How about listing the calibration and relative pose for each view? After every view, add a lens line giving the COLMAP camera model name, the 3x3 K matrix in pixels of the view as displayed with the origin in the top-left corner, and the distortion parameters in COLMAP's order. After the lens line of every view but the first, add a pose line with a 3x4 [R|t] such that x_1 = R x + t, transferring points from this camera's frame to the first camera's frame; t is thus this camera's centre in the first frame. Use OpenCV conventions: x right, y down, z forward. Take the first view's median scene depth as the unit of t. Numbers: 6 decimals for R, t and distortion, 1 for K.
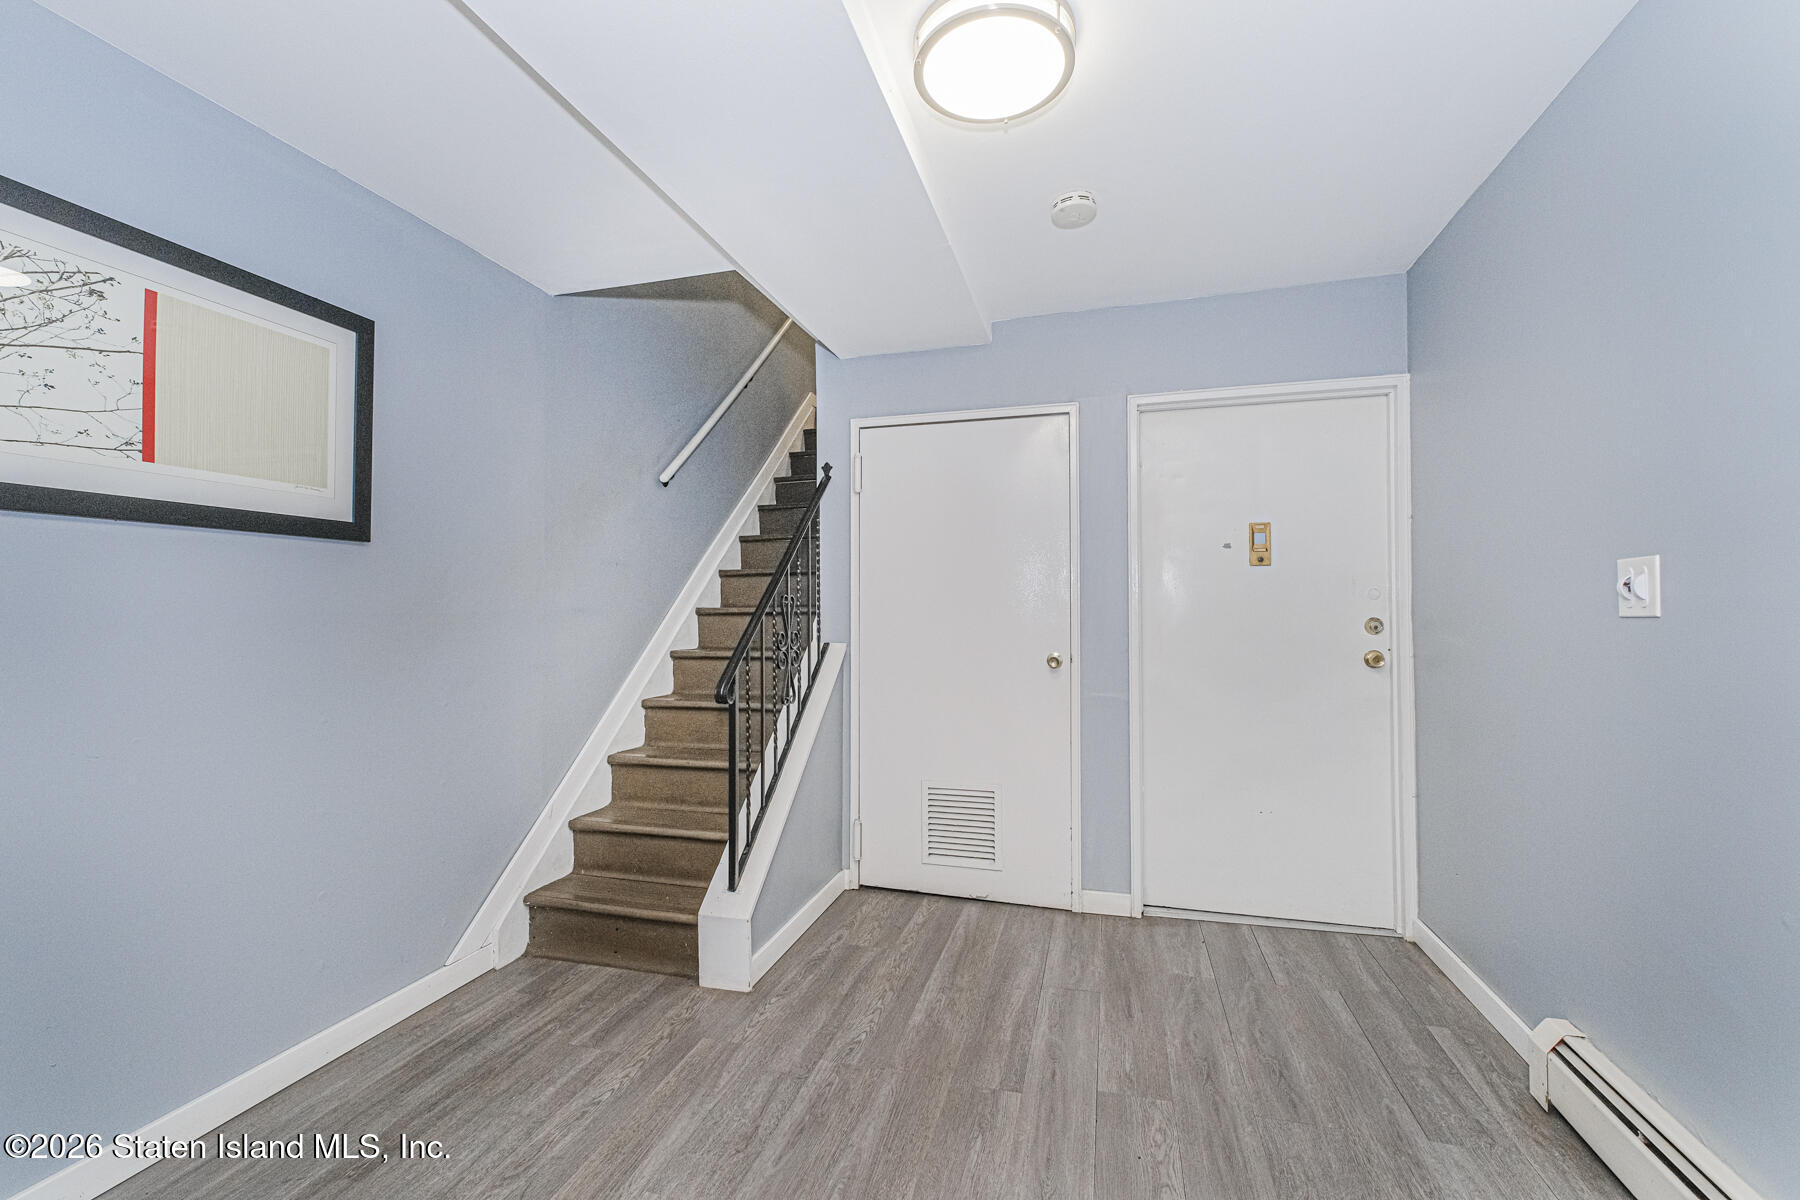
lens RADIAL K [[753.0, 0, 900.5], [0, 753.0, 600.4], [0, 0, 1]] dist [-0.007500, -0.000732]
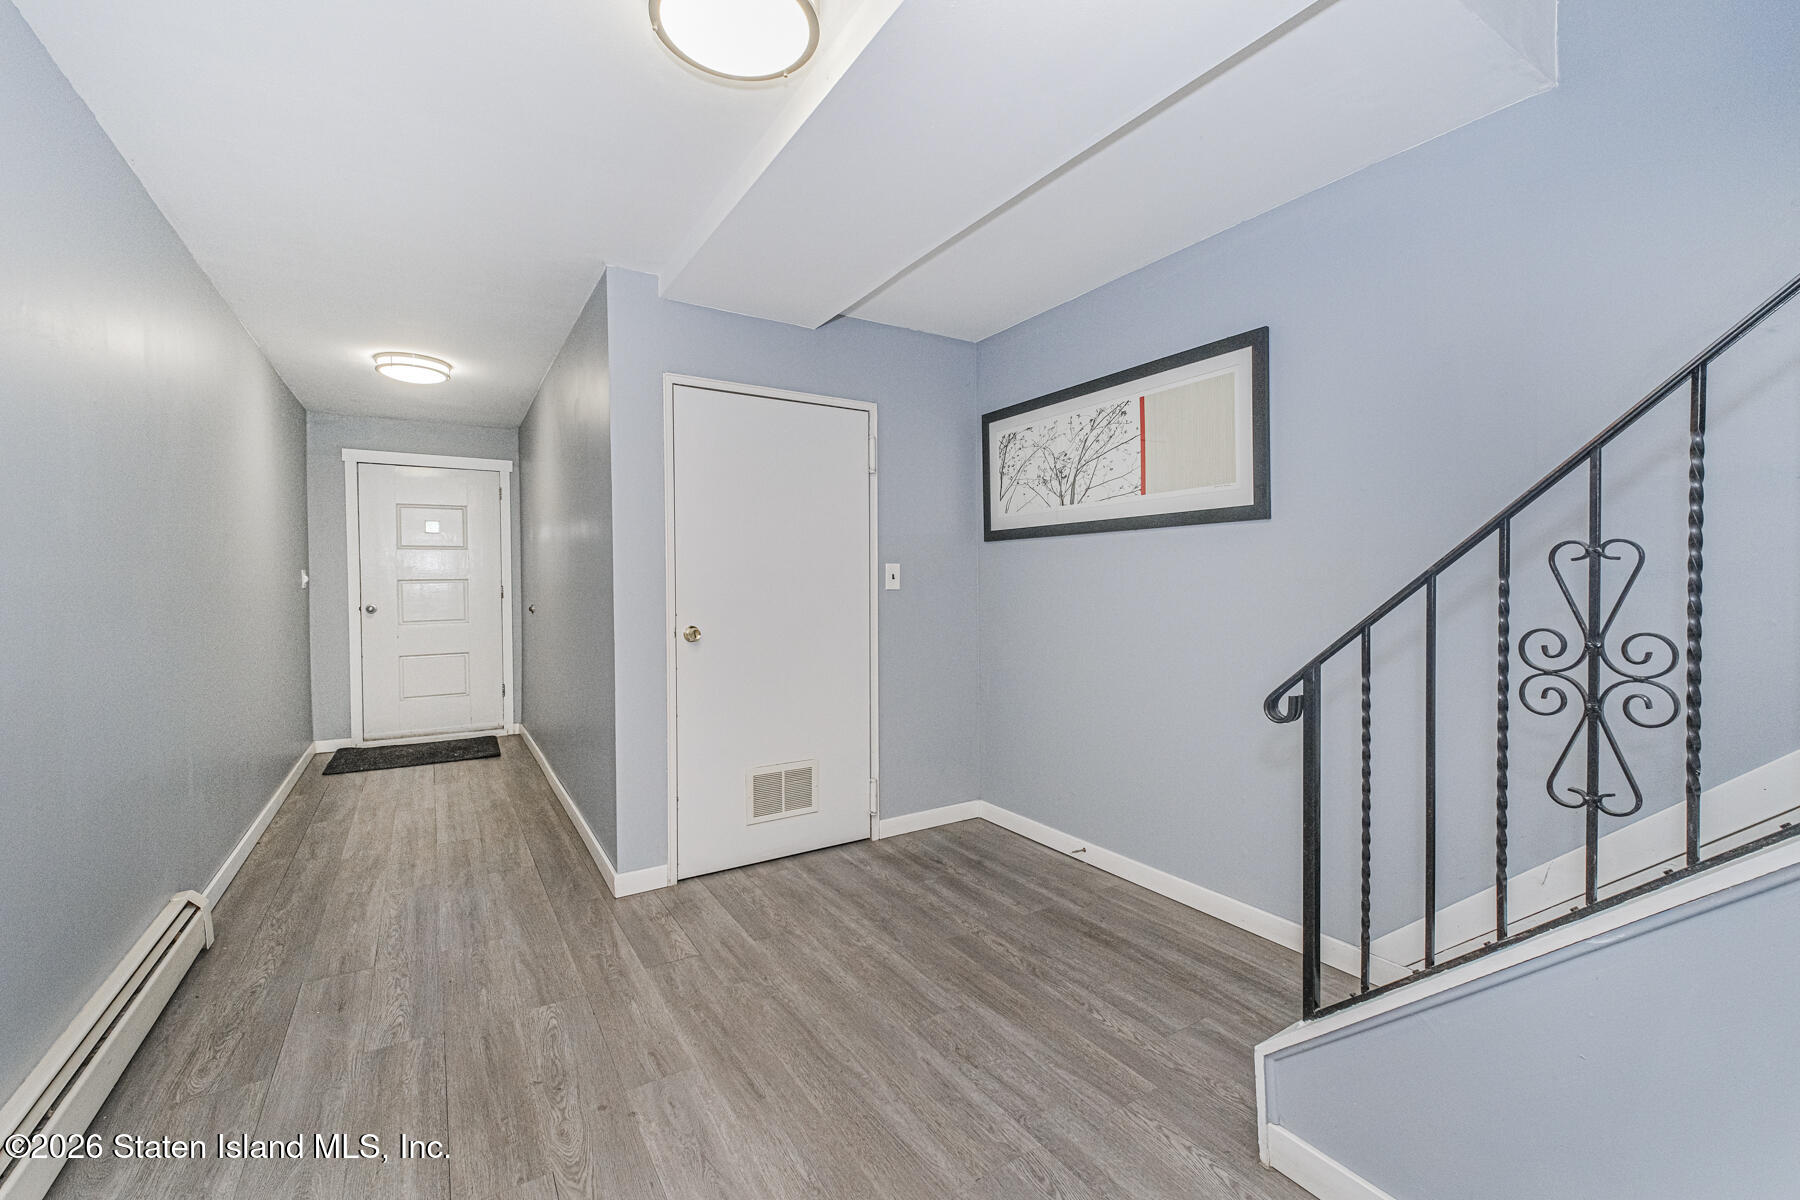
lens RADIAL K [[753.0, 0, 899.9], [0, 753.0, 595.1], [0, 0, 1]] dist [-0.007500, -0.000732]
pose [[-0.674504, 0.025765, -0.737822, 0.620710], [0.025036, 0.999614, 0.012020, 0.015090], [0.737847, -0.010364, -0.674889, 1.565992]]
